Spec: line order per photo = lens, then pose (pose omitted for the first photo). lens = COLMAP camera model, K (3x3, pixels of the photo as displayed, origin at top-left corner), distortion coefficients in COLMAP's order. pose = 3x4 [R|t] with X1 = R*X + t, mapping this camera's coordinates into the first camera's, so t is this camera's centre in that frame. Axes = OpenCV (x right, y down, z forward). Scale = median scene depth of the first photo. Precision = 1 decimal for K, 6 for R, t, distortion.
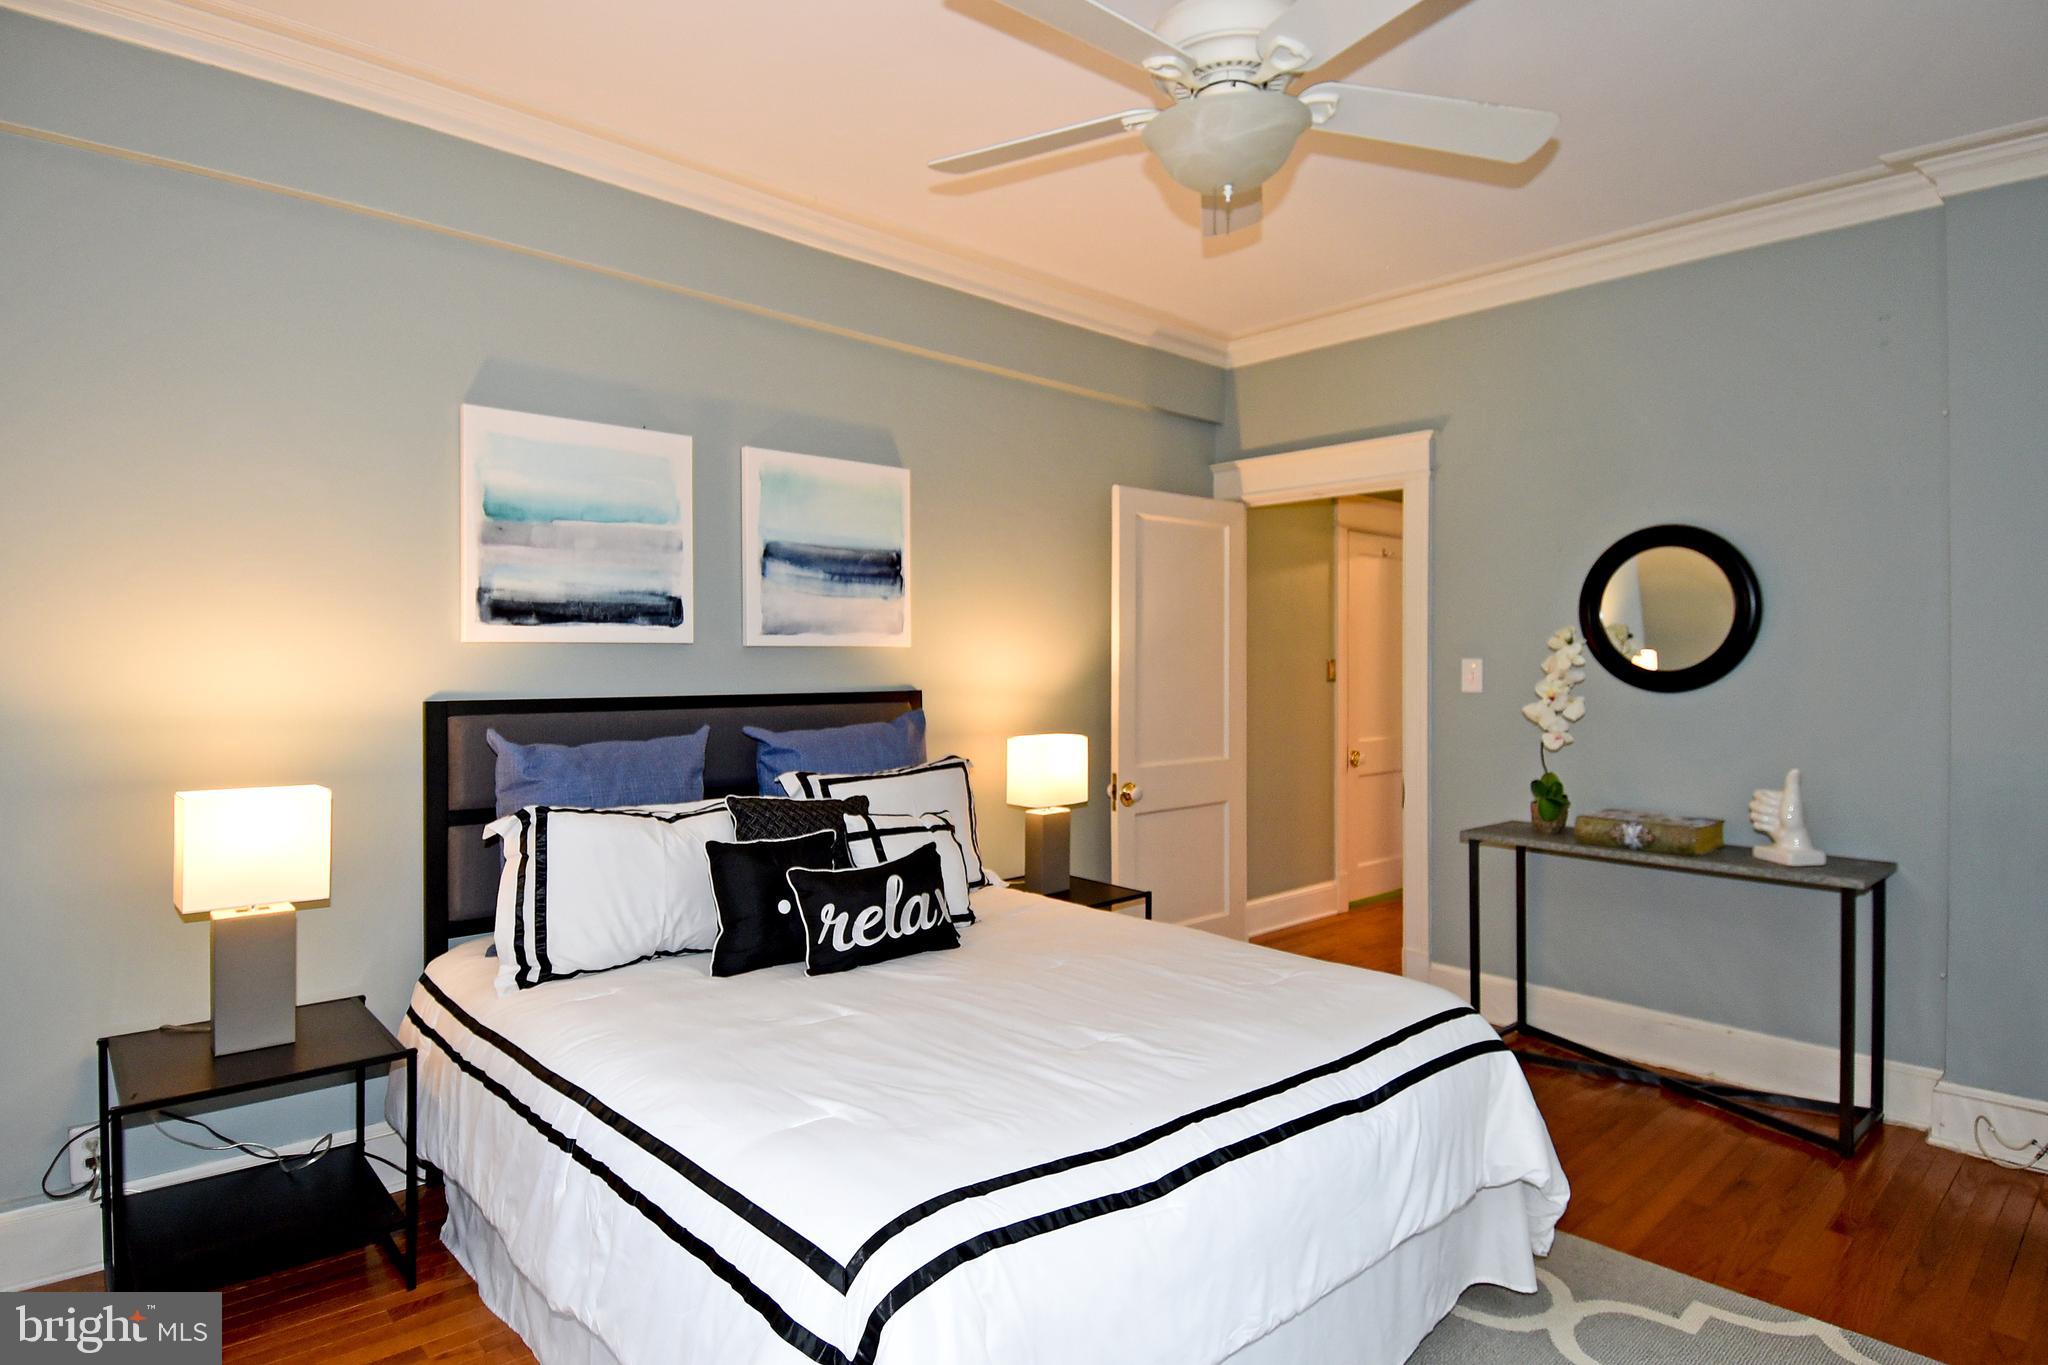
lens RADIAL K [[1100.3, 0, 1026.1], [0, 1100.3, 659.3], [0, 0, 1]] dist [0.013989, -0.001219]
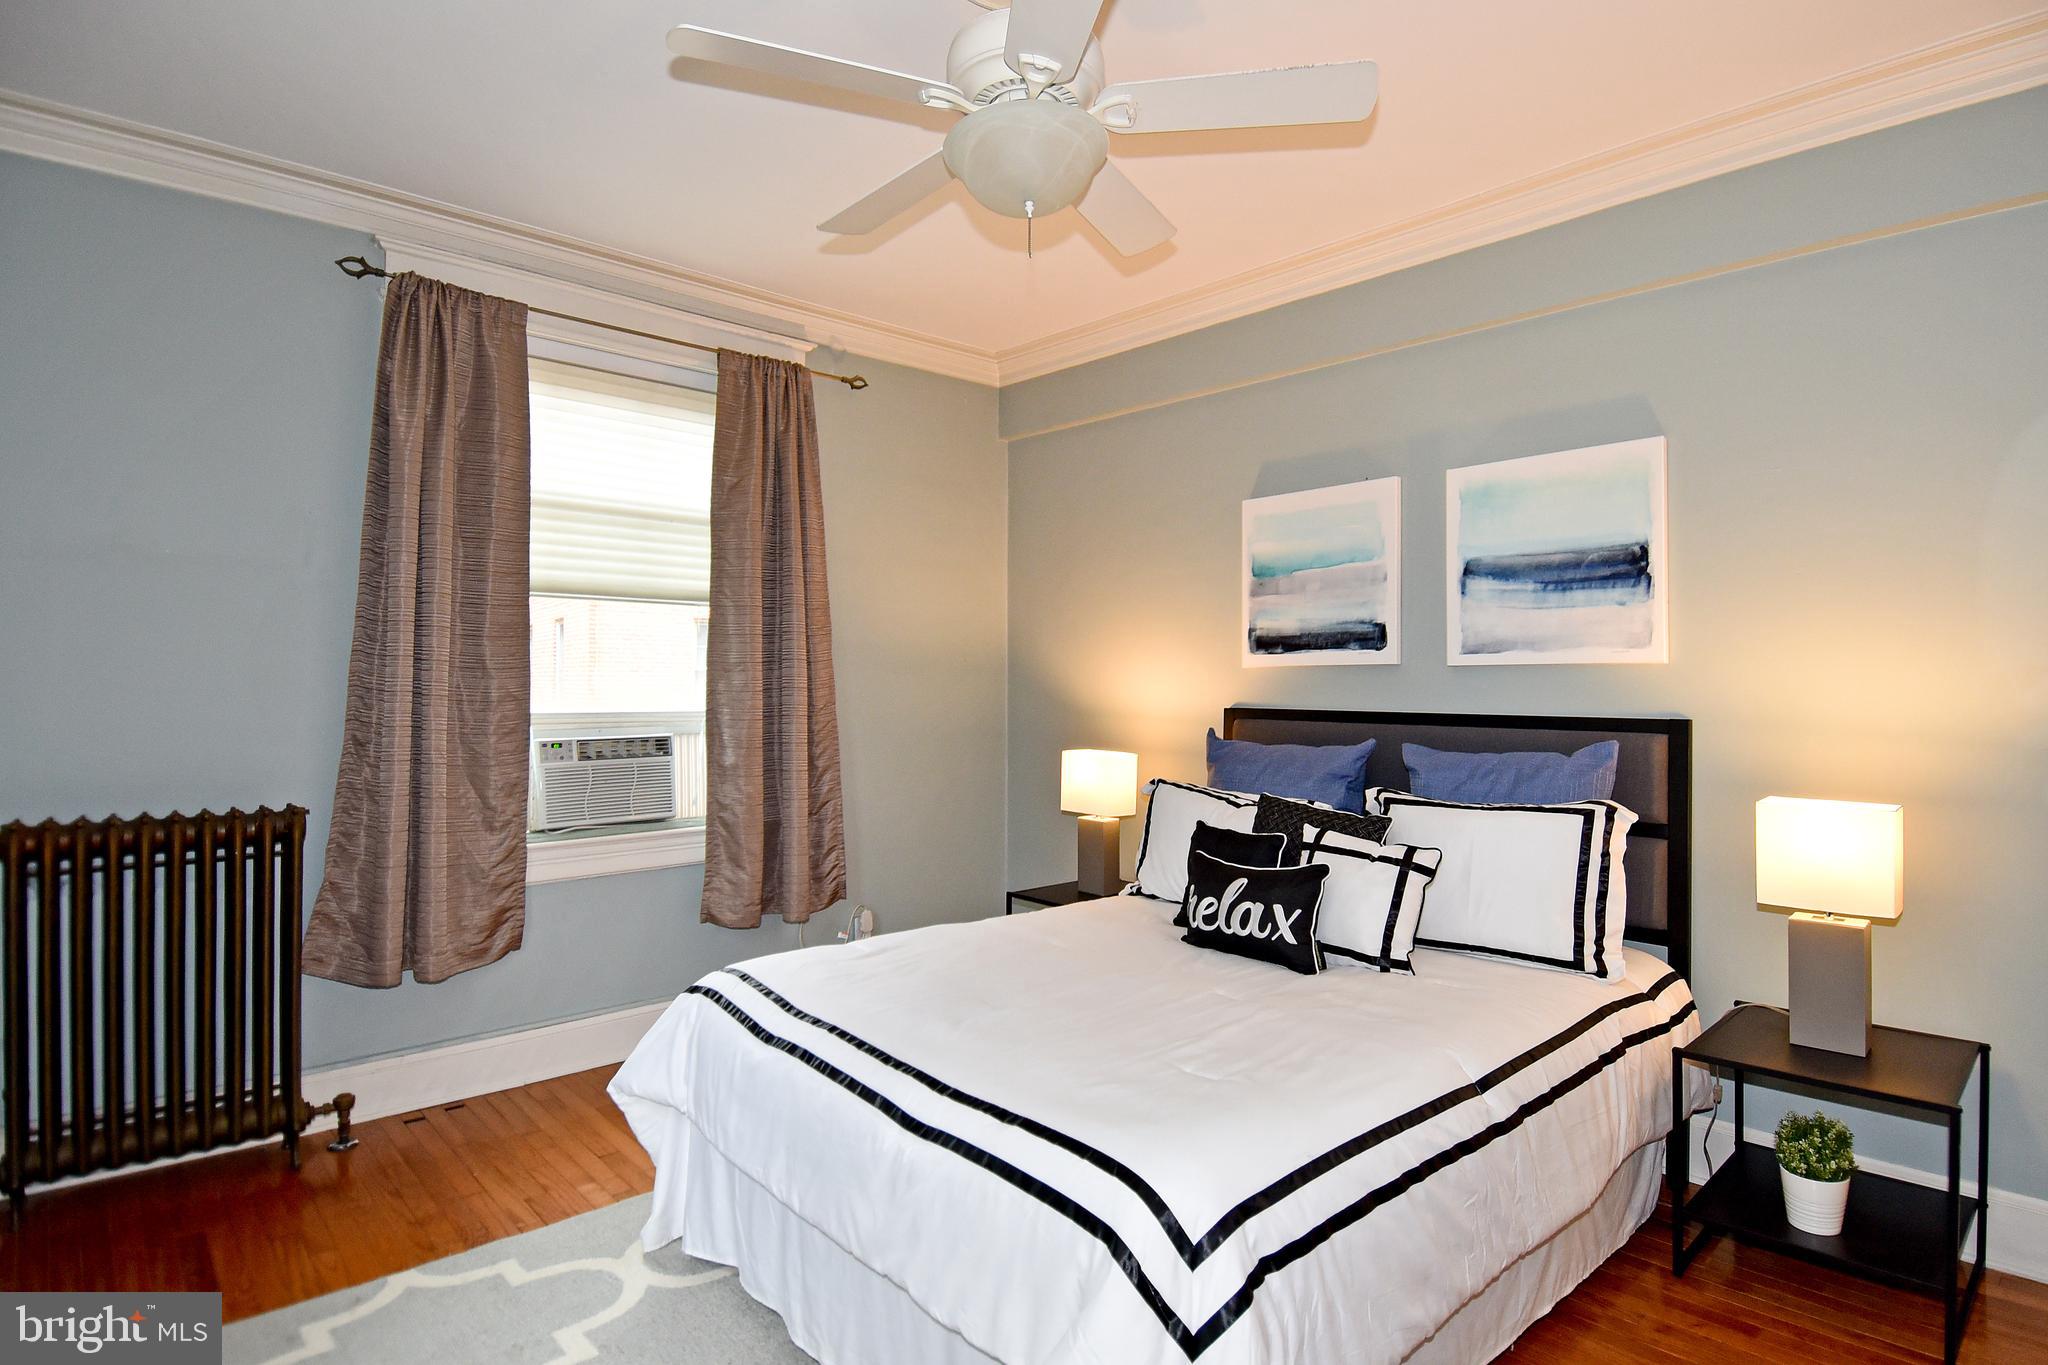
lens RADIAL K [[1080.1, 0, 1099.5], [0, 1080.1, 675.2], [0, 0, 1]] dist [0.003336, -0.000655]
pose [[0.008353, -0.006502, -0.999944, 0.770193], [-0.001081, 0.999978, -0.006511, 0.003527], [0.999965, 0.001135, 0.008346, 0.697593]]
